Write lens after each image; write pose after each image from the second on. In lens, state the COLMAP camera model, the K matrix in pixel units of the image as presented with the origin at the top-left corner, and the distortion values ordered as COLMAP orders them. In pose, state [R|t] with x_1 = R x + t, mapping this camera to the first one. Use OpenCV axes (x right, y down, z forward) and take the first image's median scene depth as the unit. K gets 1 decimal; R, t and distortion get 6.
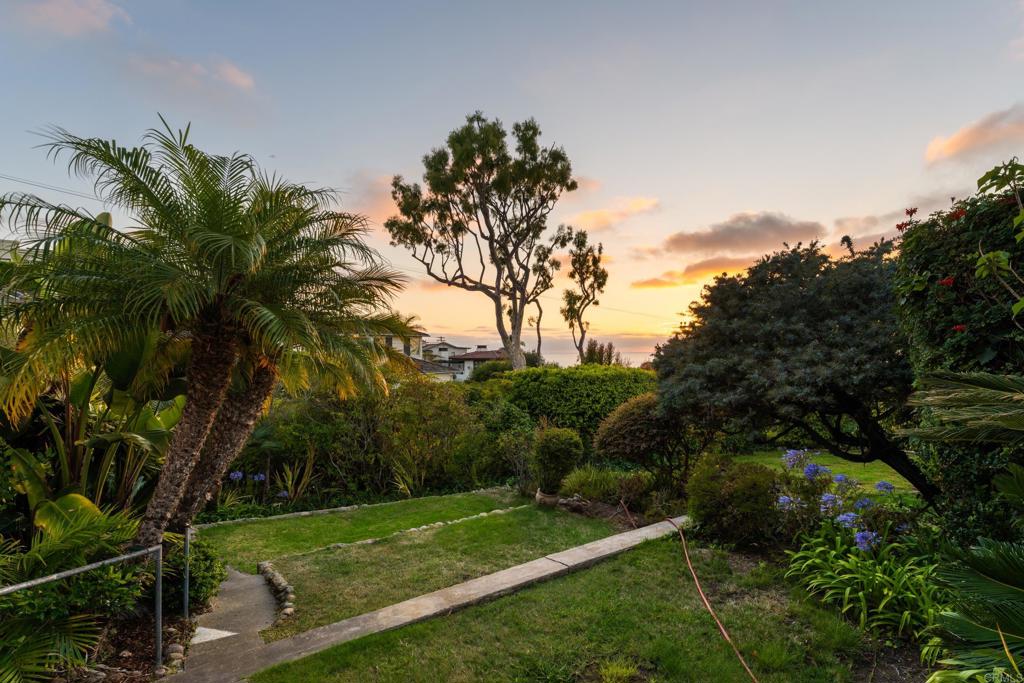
lens RADIAL K [[485.0, 0, 510.8], [0, 485.0, 343.1], [0, 0, 1]] dist [0.004558, 0.000068]
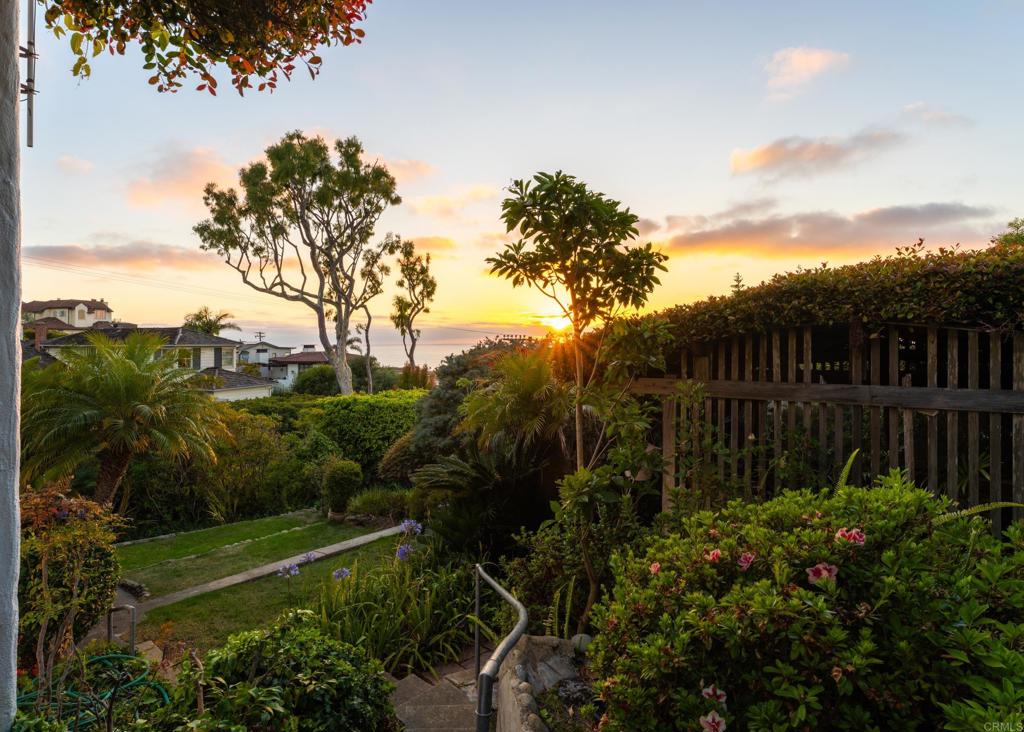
lens RADIAL K [[557.5, 0, 458.7], [0, 557.5, 315.4], [0, 0, 1]] dist [-0.004457, -0.000084]
pose [[0.980215, 0.004093, 0.197893, 0.025198], [0.003701, 0.999232, -0.038997, -0.040394], [-0.197901, 0.038958, 0.979448, -0.140797]]
